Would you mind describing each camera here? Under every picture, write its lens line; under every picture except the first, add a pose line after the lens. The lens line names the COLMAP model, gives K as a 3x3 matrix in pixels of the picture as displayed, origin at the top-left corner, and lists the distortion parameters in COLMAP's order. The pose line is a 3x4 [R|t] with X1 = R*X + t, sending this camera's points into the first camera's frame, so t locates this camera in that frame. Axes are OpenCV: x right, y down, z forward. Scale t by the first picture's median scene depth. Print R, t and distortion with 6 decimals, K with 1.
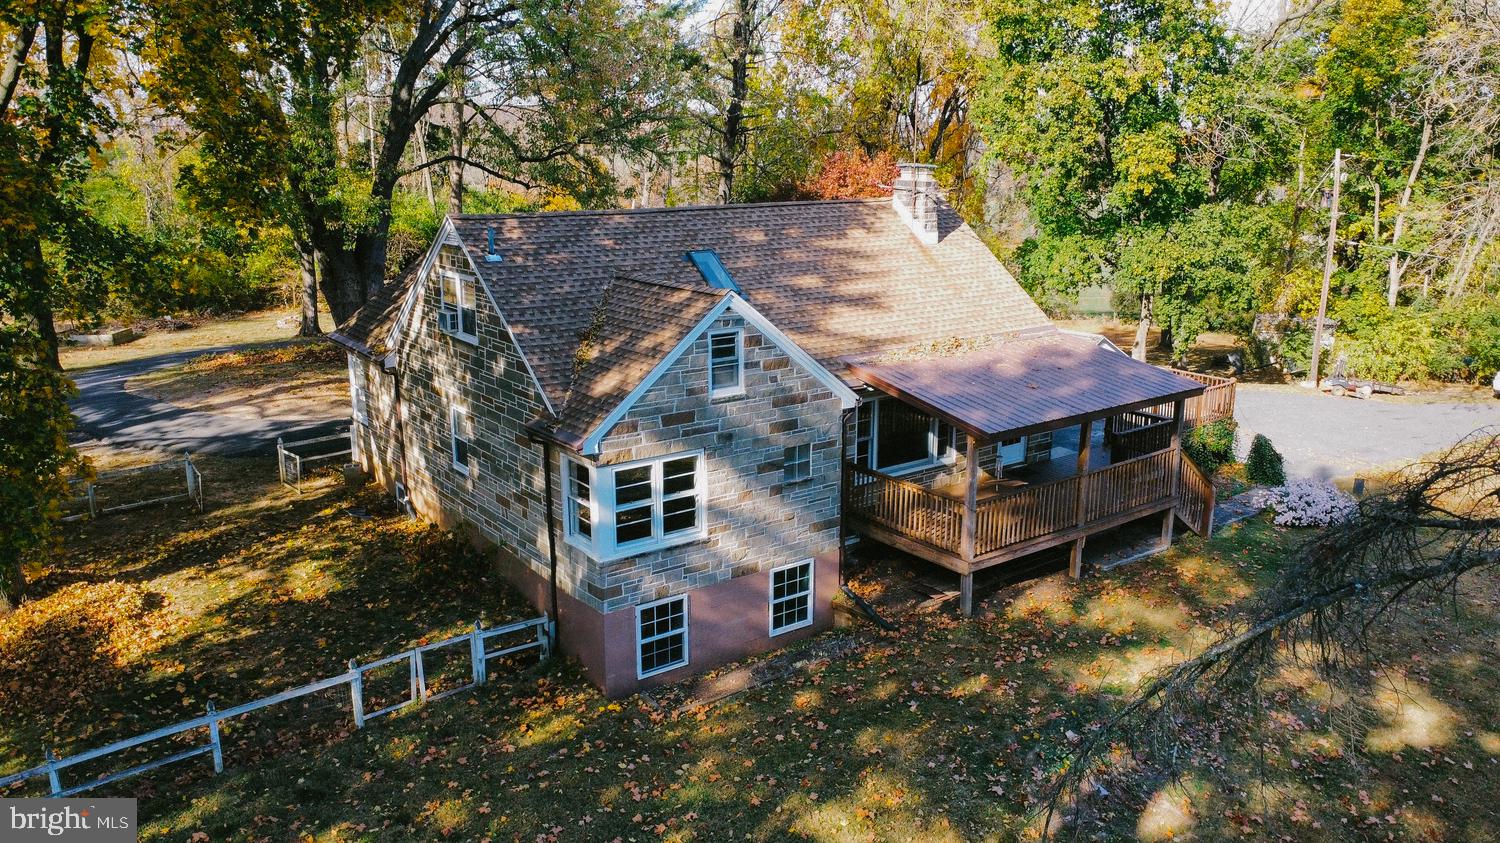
lens RADIAL K [[1080.4, 0, 750.0], [0, 1080.4, 421.5], [0, 0, 1]] dist [-0.005274, -0.001161]
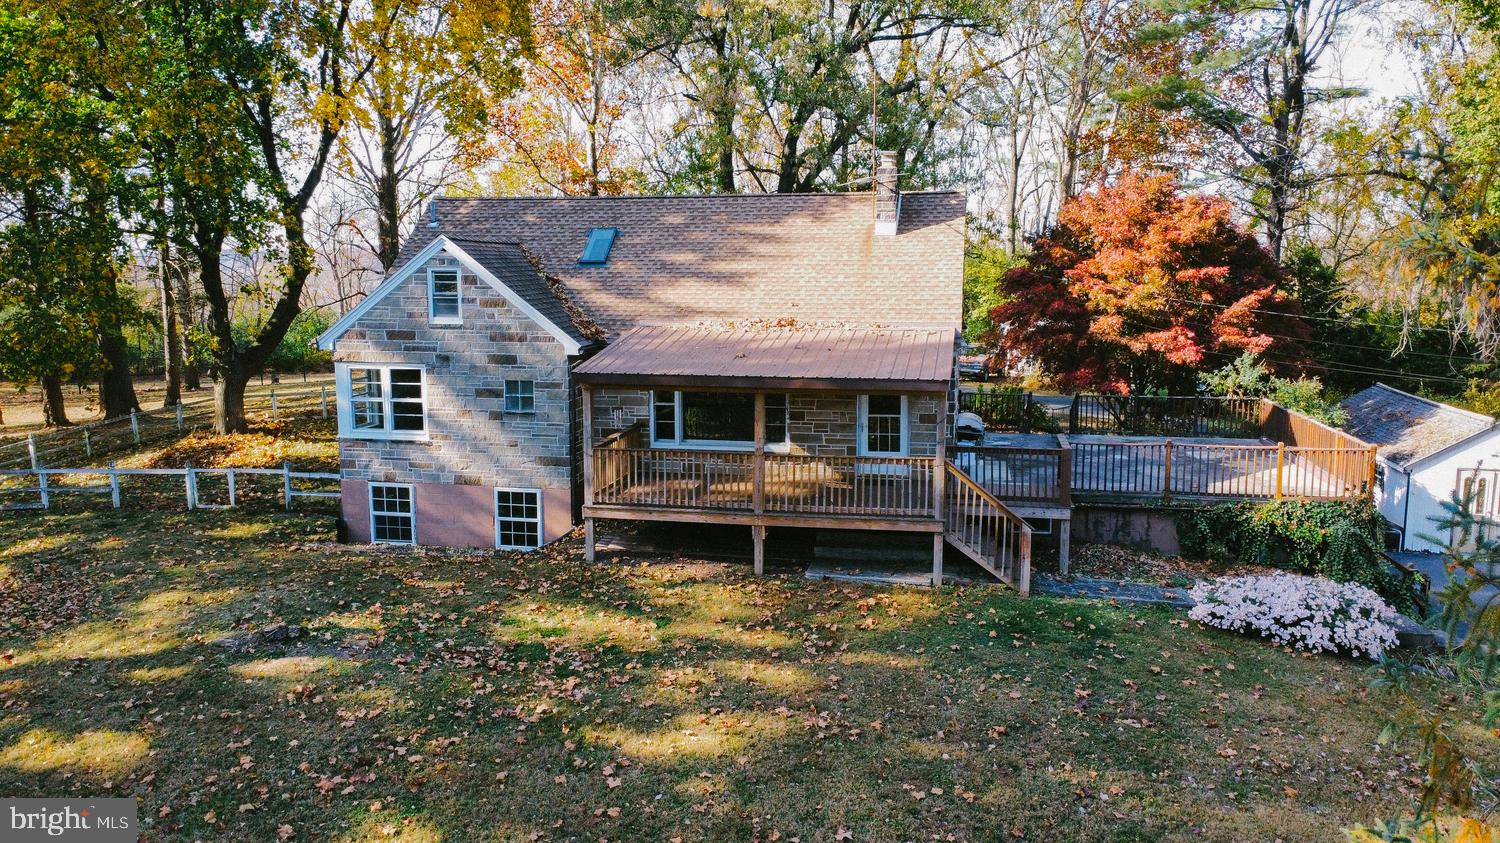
lens RADIAL K [[1080.4, 0, 750.0], [0, 1080.4, 421.5], [0, 0, 1]] dist [-0.005274, -0.001161]
pose [[0.707601, 0.114828, -0.697220, 1.056039], [-0.178128, 0.983829, -0.018748, 0.044910], [0.683792, 0.137461, 0.716612, 0.382107]]
